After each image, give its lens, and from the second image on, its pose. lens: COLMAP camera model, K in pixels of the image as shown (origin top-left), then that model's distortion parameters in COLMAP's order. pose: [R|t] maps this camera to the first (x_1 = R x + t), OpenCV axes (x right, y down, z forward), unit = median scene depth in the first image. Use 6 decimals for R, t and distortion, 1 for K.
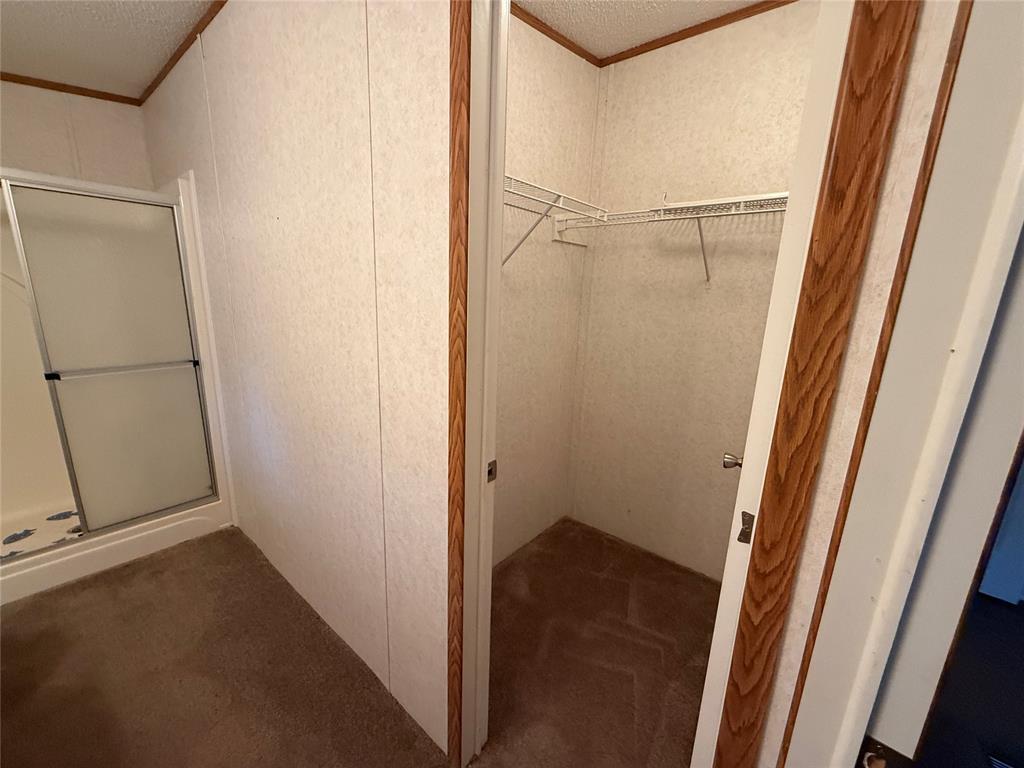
lens RADIAL K [[410.7, 0, 512.0], [0, 410.7, 384.0], [0, 0, 1]] dist [0.001852, 0.000018]
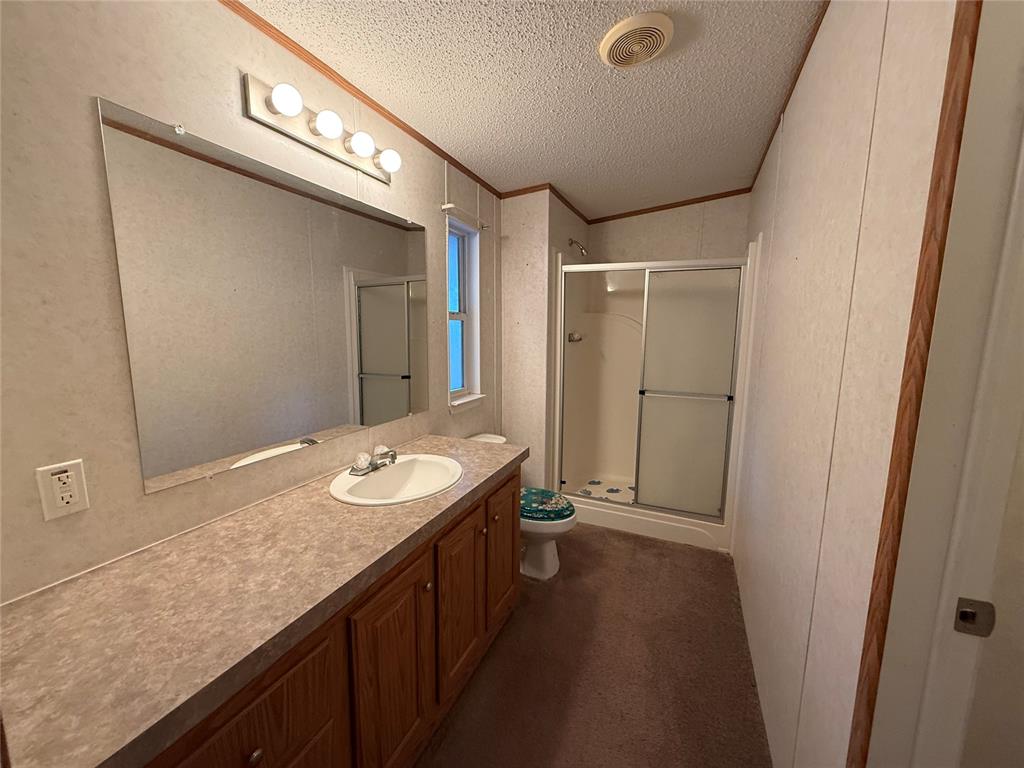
lens RADIAL K [[403.9, 0, 497.6], [0, 403.9, 382.6], [0, 0, 1]] dist [-0.000918, -0.000051]
pose [[0.262419, 0.093442, -0.960419, 0.142263], [-0.217799, 0.975352, 0.035385, 0.008742], [0.940053, 0.199892, 0.276303, 0.076780]]
